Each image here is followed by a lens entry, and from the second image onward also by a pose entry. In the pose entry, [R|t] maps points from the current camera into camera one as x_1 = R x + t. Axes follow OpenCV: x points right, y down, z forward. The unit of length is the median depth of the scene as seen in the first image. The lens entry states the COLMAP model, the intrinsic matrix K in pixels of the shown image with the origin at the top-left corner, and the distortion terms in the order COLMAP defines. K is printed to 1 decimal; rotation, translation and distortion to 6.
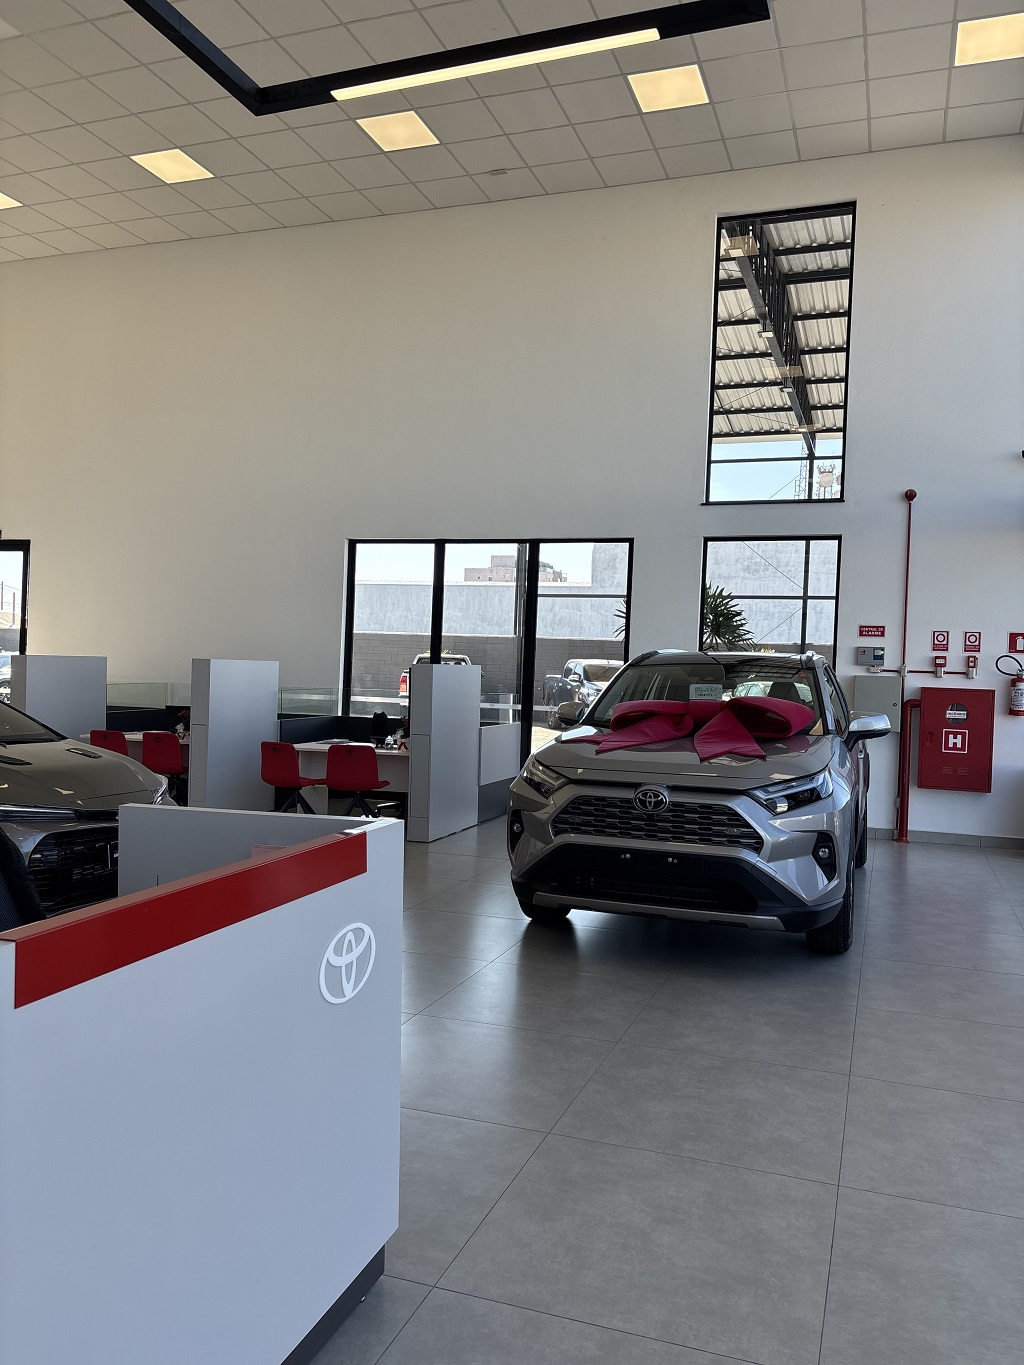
lens RADIAL K [[1057.7, 0, 512.0], [0, 1057.7, 682.5], [0, 0, 1]] dist [0.011434, 0.003355]
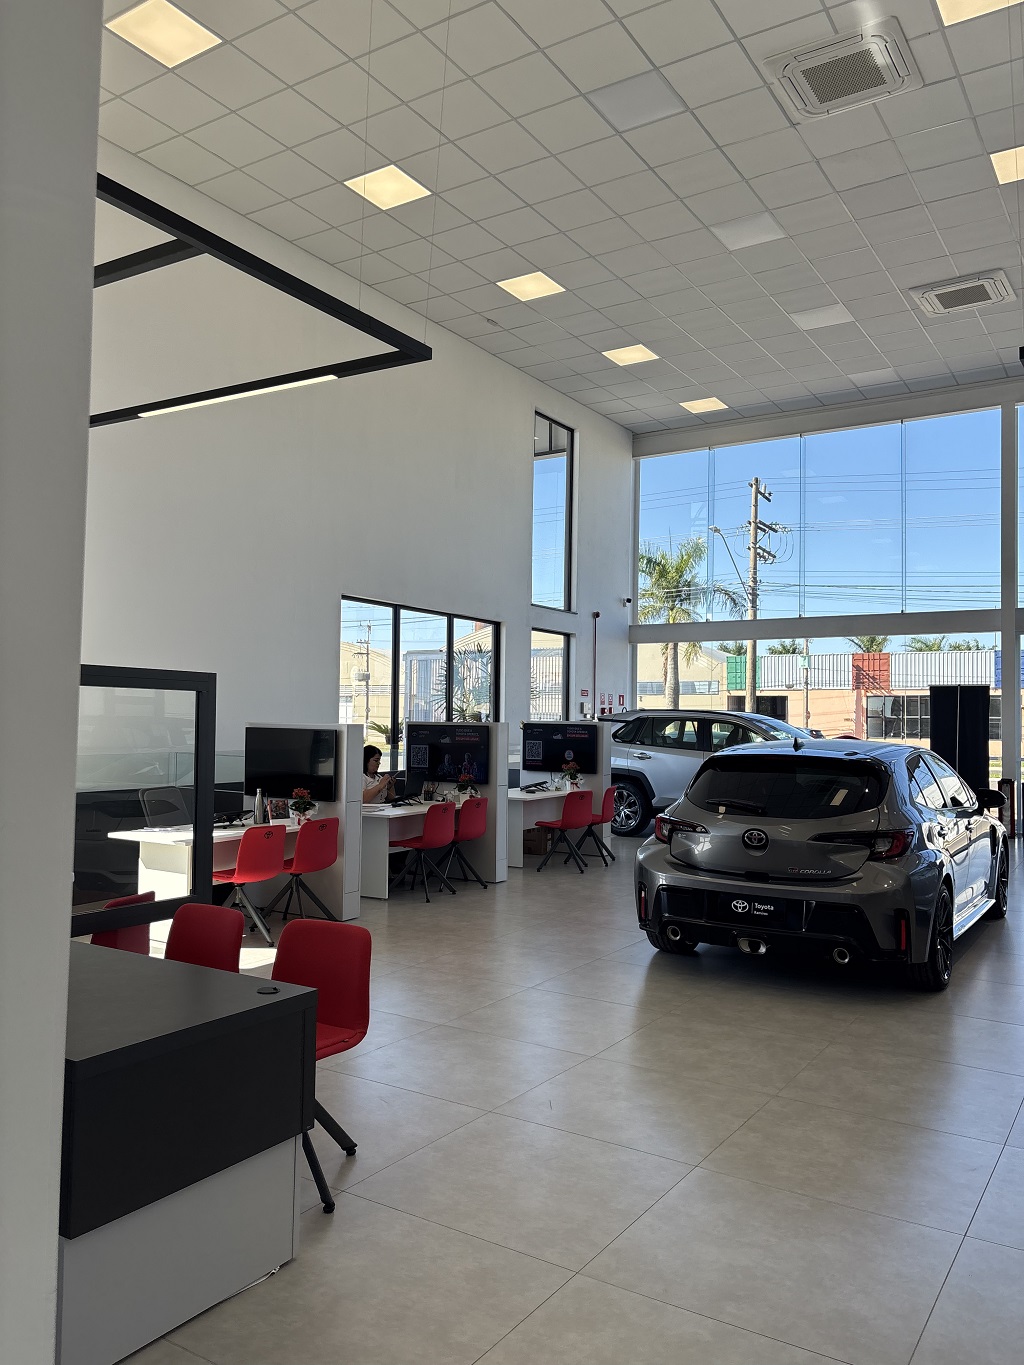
lens RADIAL K [[1057.7, 0, 512.0], [0, 1057.7, 682.5], [0, 0, 1]] dist [0.011434, 0.003355]
pose [[0.228721, 0.004938, 0.973479, -1.229848], [0.012118, 0.999895, -0.007920, -0.051110], [-0.973417, 0.013608, 0.228638, 0.696618]]
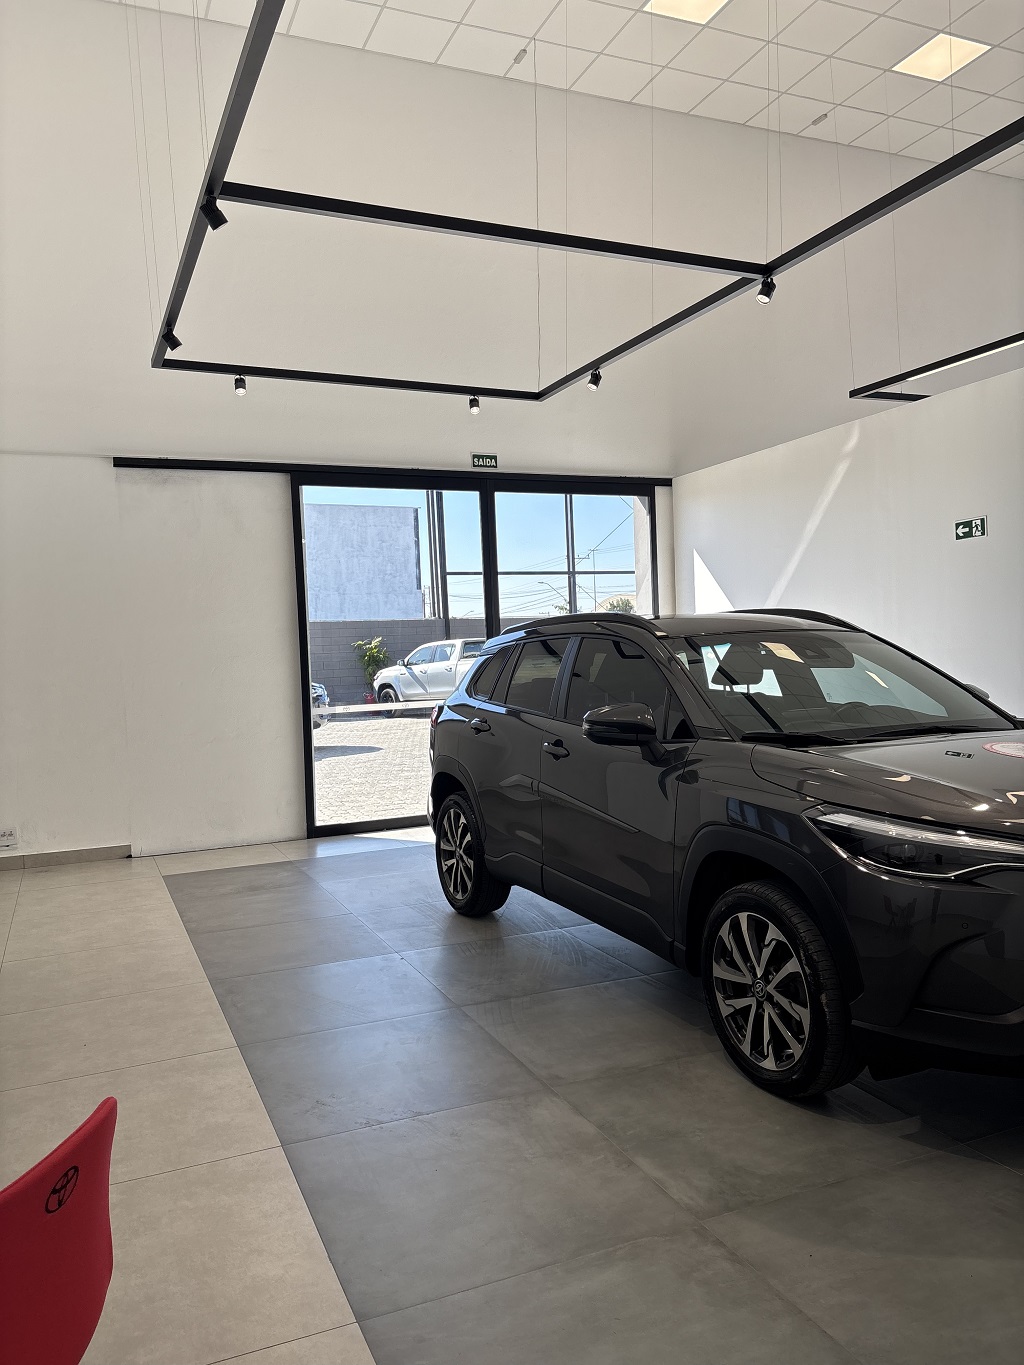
lens RADIAL K [[1057.7, 0, 512.0], [0, 1057.7, 682.5], [0, 0, 1]] dist [0.011434, 0.003355]
pose [[0.729539, -0.082452, 0.678951, -0.264074], [0.068367, 0.996526, 0.047558, -0.012129], [-0.680514, 0.011723, 0.732642, 0.125203]]
